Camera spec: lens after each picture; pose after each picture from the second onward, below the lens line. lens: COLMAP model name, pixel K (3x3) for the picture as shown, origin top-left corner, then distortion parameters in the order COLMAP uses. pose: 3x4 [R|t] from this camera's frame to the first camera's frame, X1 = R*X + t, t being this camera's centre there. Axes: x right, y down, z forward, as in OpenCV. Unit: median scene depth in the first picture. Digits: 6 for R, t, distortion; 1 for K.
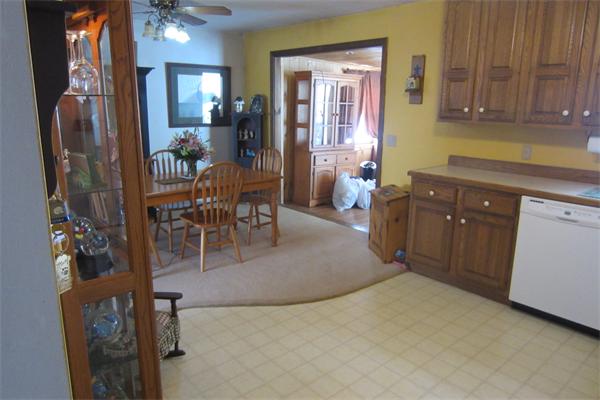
lens RADIAL K [[432.0, 0, 302.1], [0, 432.0, 199.3], [0, 0, 1]] dist [-0.025053, 0.008414]
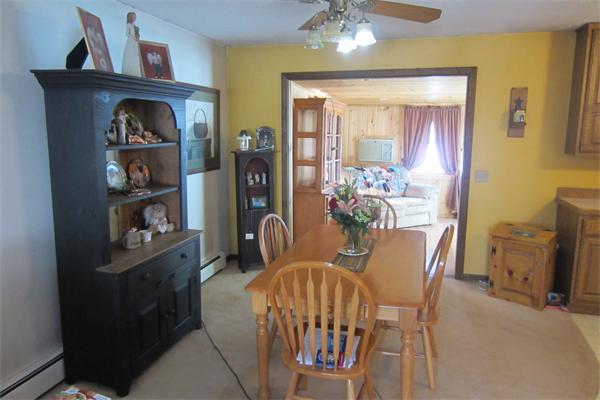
lens RADIAL K [[432.0, 0, 302.1], [0, 432.0, 199.3], [0, 0, 1]] dist [-0.025053, 0.008414]
pose [[0.838194, -0.099446, 0.536228, -0.679349], [0.130139, 0.991302, -0.019582, -0.130079], [-0.529617, 0.086198, 0.843846, 0.465665]]
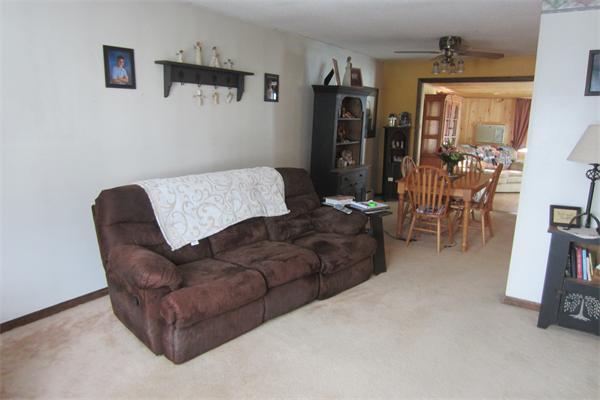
lens RADIAL K [[432.0, 0, 302.1], [0, 432.0, 199.3], [0, 0, 1]] dist [-0.025053, 0.008414]
pose [[0.960632, -0.043257, 0.274434, -1.055746], [0.049801, 0.998616, -0.016920, 0.018393], [-0.273322, 0.029921, 0.961457, -0.141420]]
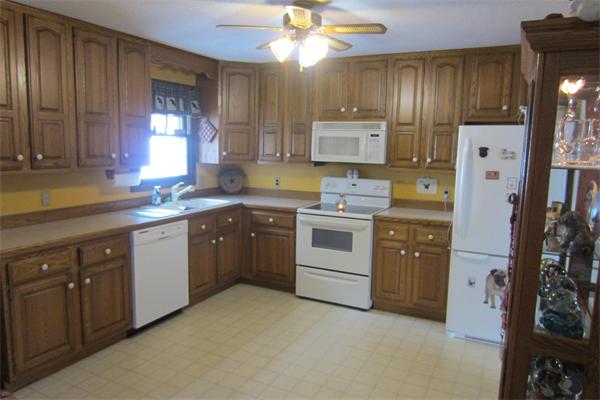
lens RADIAL K [[429.7, 0, 300.0], [0, 429.7, 200.0], [0, 0, 1]] dist [-0.024294, 0.006033]
pose [[-0.371442, -0.141161, 0.917663, -0.460629], [0.182878, 0.957888, 0.221373, -0.180050], [-0.910267, 0.250048, -0.329984, 0.684858]]
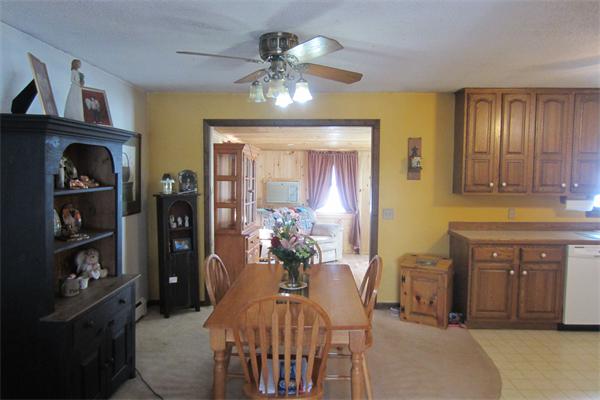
lens RADIAL K [[429.7, 0, 300.0], [0, 429.7, 200.0], [0, 0, 1]] dist [-0.024294, 0.006033]
pose [[0.681310, -0.059104, 0.729605, -0.770808], [0.167557, 0.982863, -0.076845, -0.136702], [-0.712560, 0.174605, 0.679538, 0.473444]]
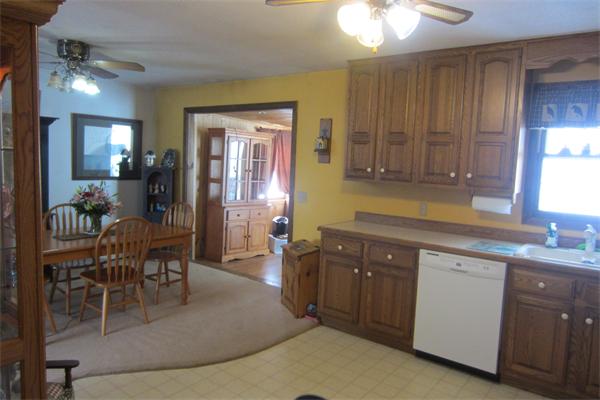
lens RADIAL K [[432.0, 0, 302.1], [0, 432.0, 199.3], [0, 0, 1]] dist [-0.025053, 0.008414]
pose [[0.980572, 0.010992, 0.195852, 0.003036], [0.013448, 0.992313, -0.123021, -0.002439], [-0.195698, 0.123265, 0.972886, -0.014200]]
